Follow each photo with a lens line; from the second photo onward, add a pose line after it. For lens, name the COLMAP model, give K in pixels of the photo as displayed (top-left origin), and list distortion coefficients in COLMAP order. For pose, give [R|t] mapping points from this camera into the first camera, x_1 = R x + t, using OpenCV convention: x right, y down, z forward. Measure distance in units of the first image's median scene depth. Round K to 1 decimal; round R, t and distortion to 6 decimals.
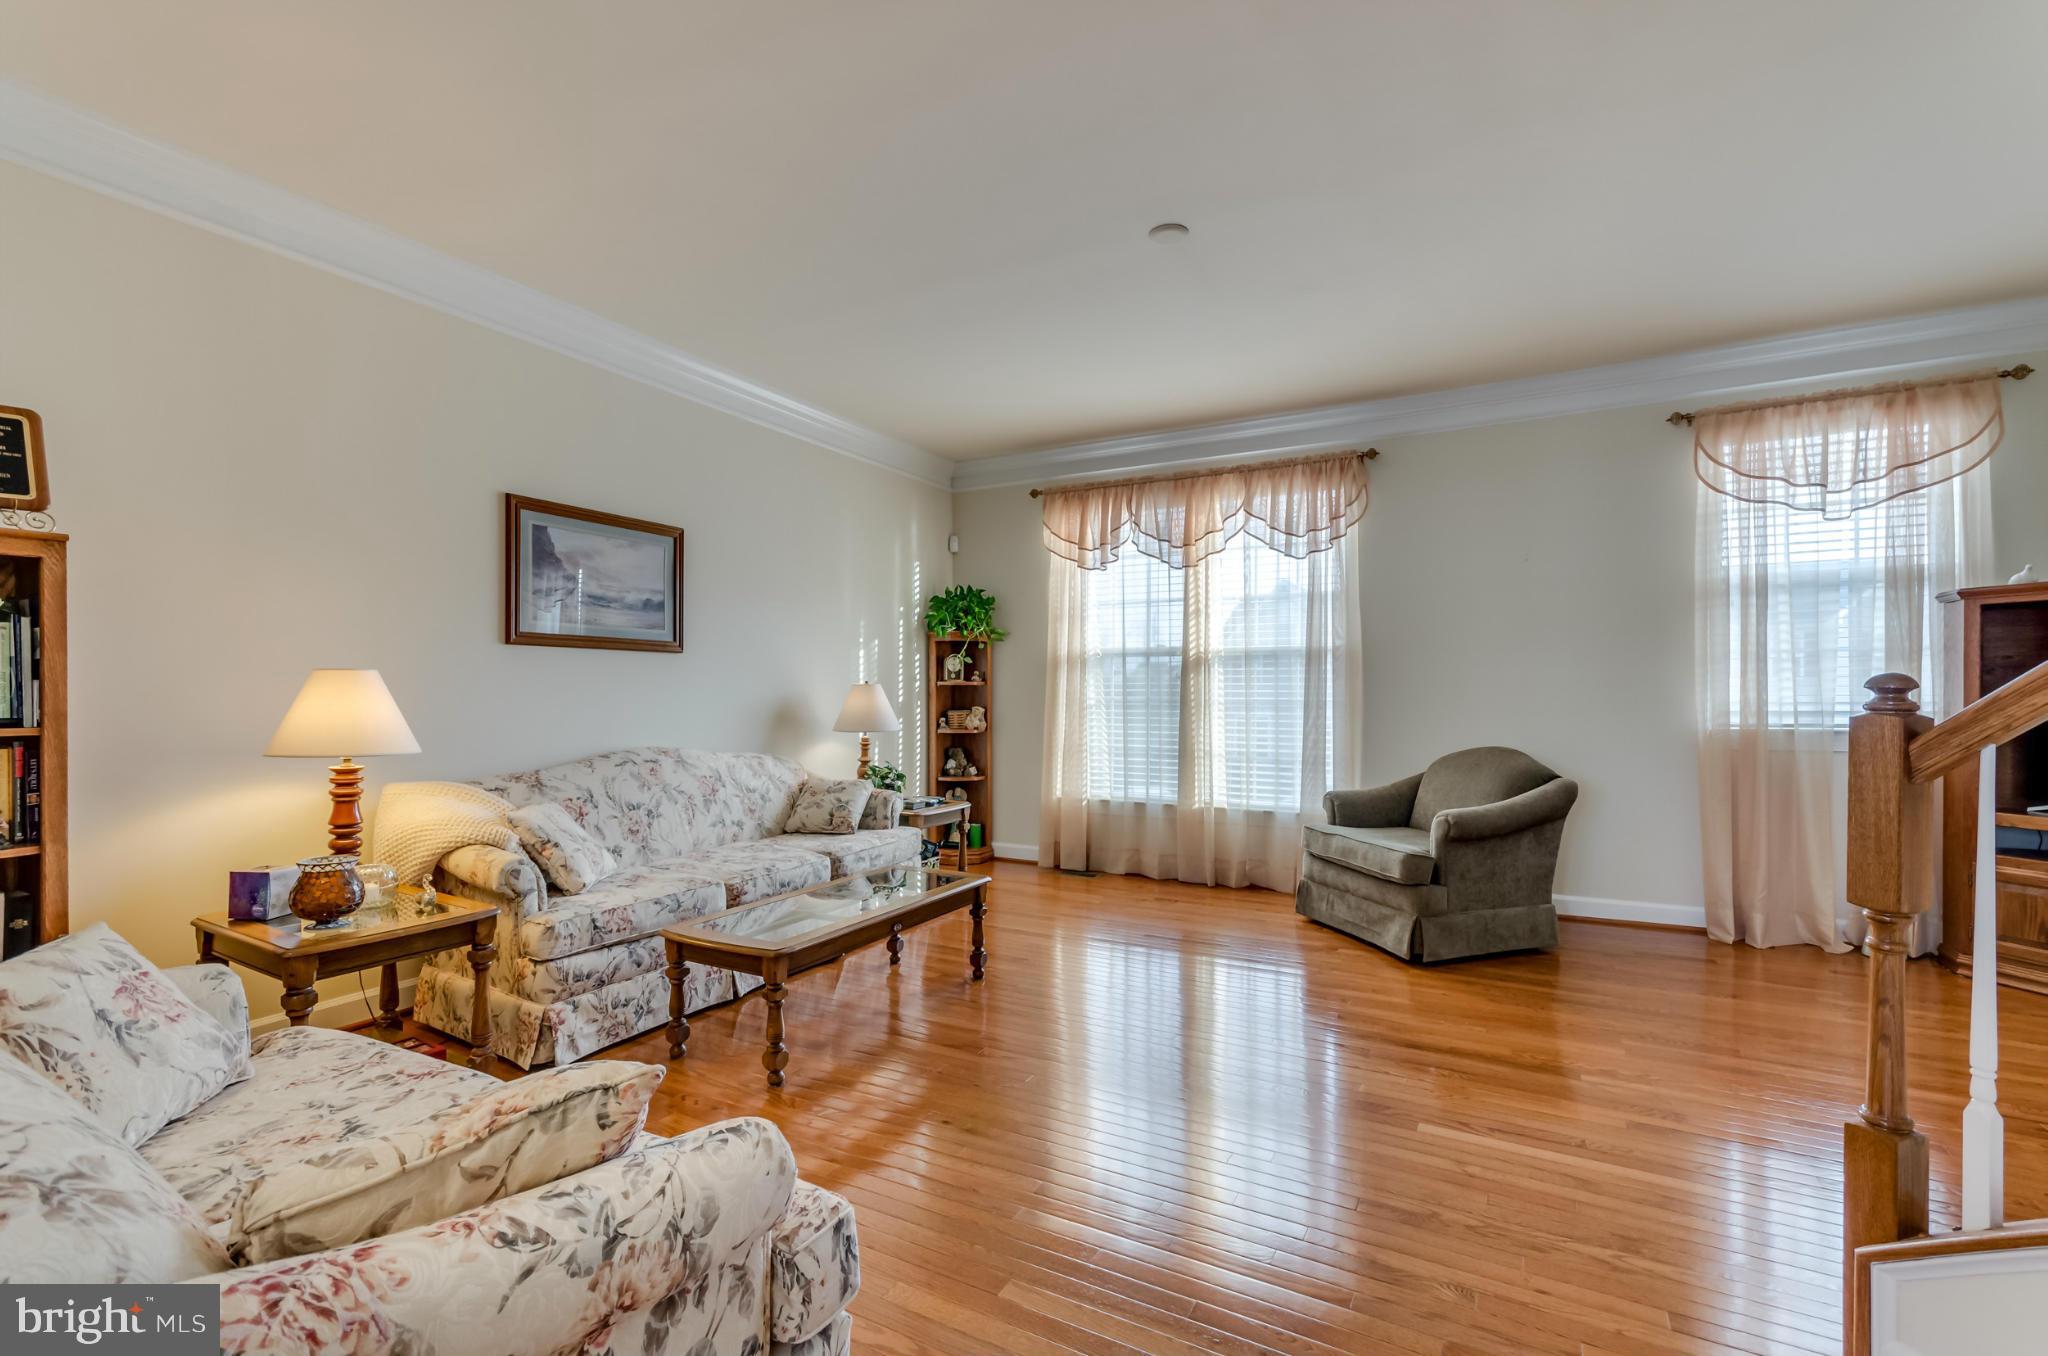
lens RADIAL K [[891.7, 0, 1020.4], [0, 891.7, 688.5], [0, 0, 1]] dist [0.000260, 0.001712]
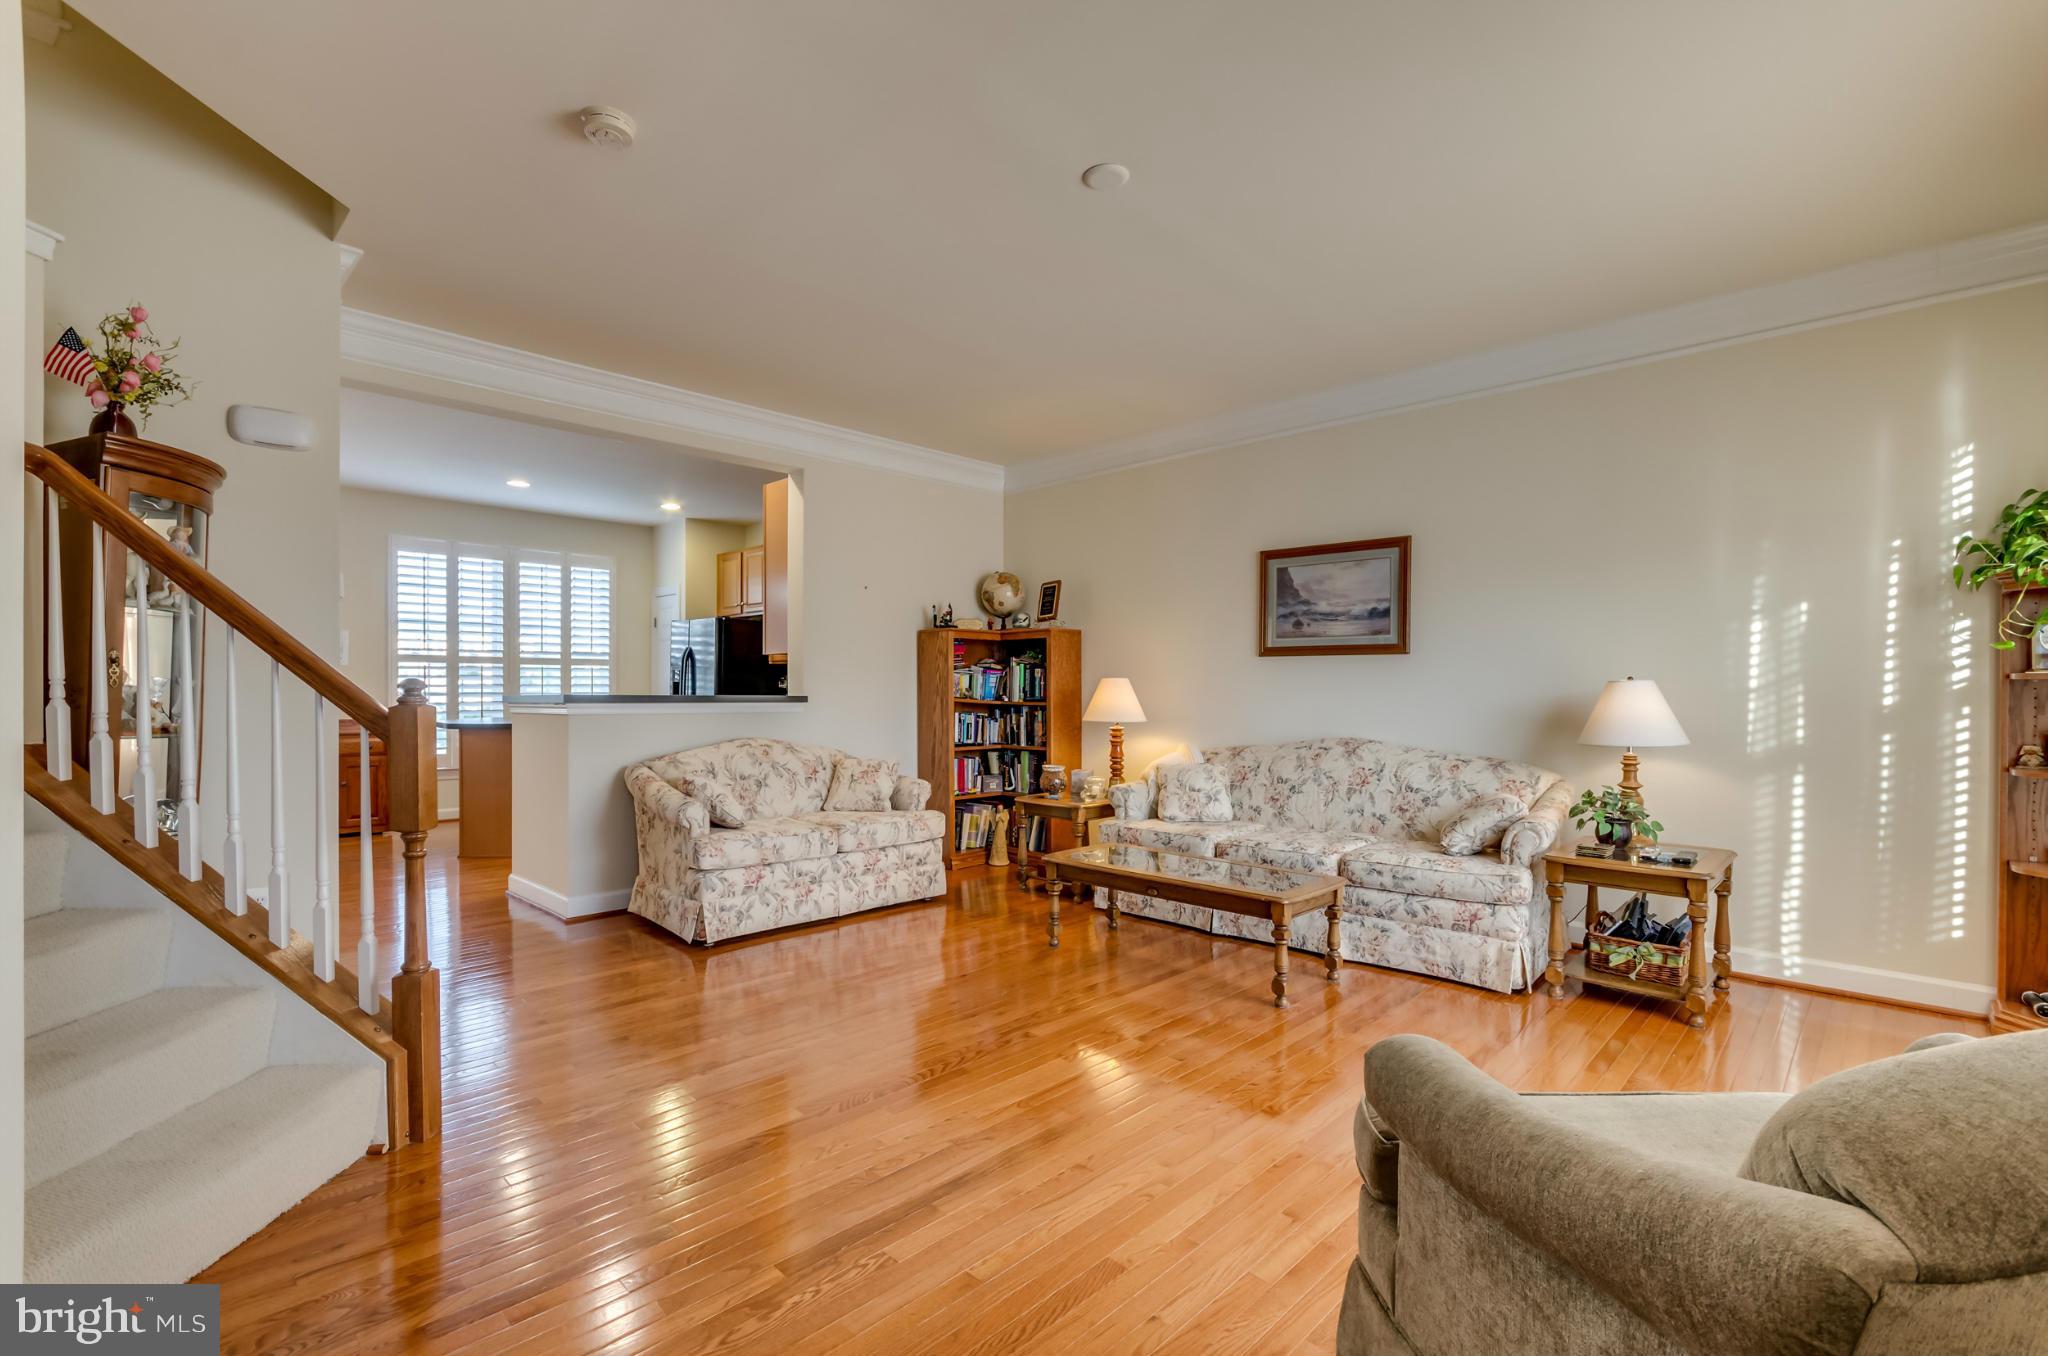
lens RADIAL K [[891.7, 0, 1023.2], [0, 891.7, 695.9], [0, 0, 1]] dist [0.000260, 0.001712]
pose [[-0.283513, 0.007267, -0.958941, 0.597048], [-0.001447, 0.999967, 0.008006, 0.001900], [0.958967, 0.003657, -0.283493, 0.675638]]
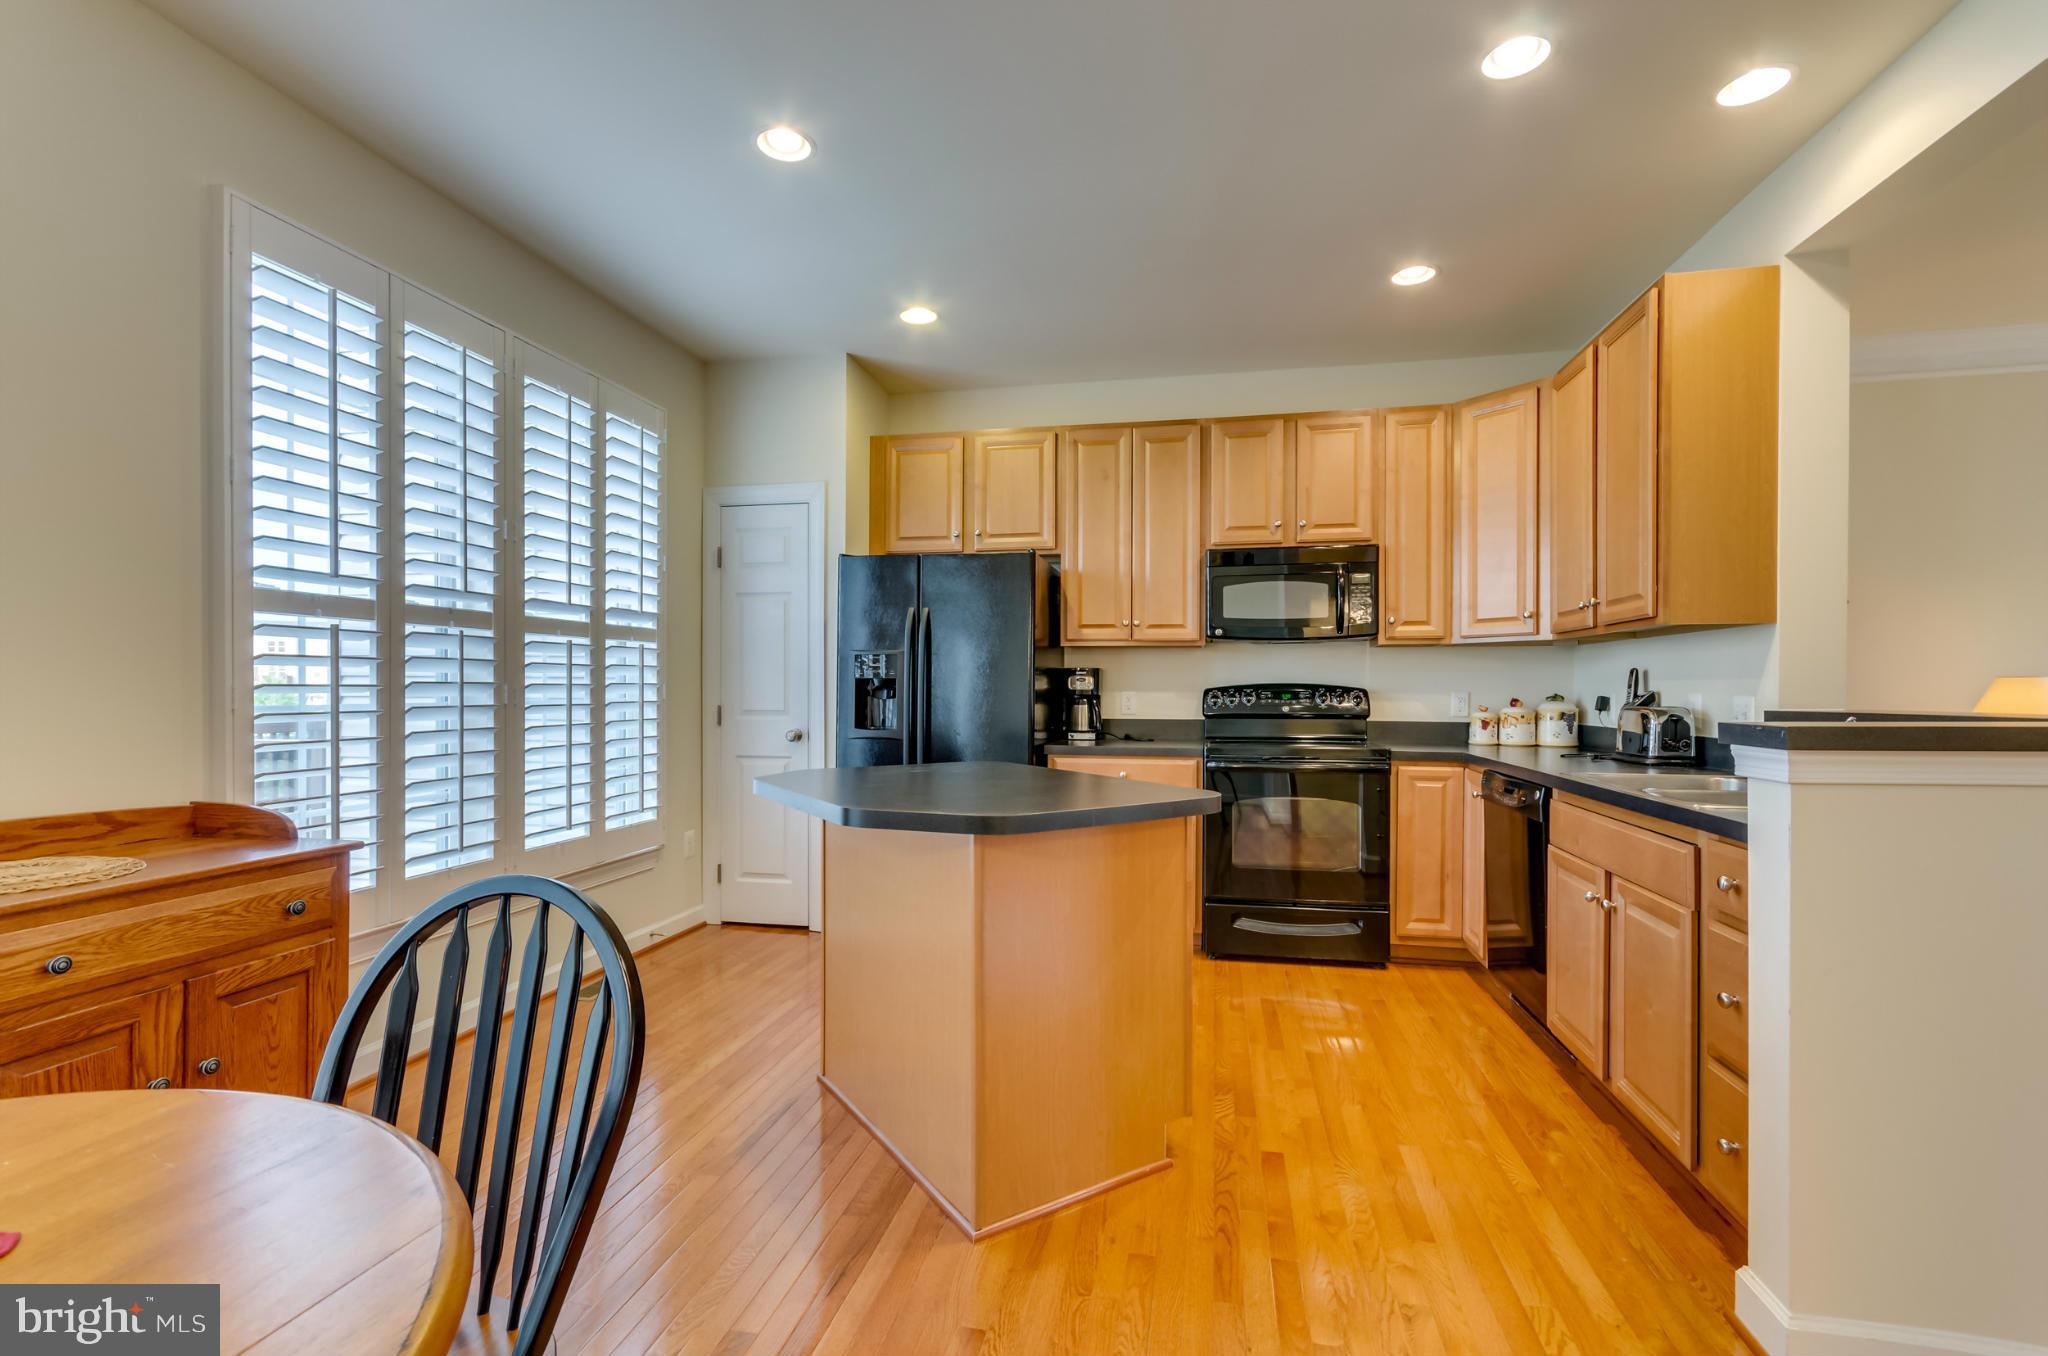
lens RADIAL K [[891.7, 0, 1029.3], [0, 891.7, 693.1], [0, 0, 1]] dist [0.000260, 0.001712]
pose [[0.284013, 0.008849, -0.958780, 0.059592], [-0.000509, 0.999959, 0.009078, -0.003113], [0.958820, -0.002090, 0.284005, -0.418482]]
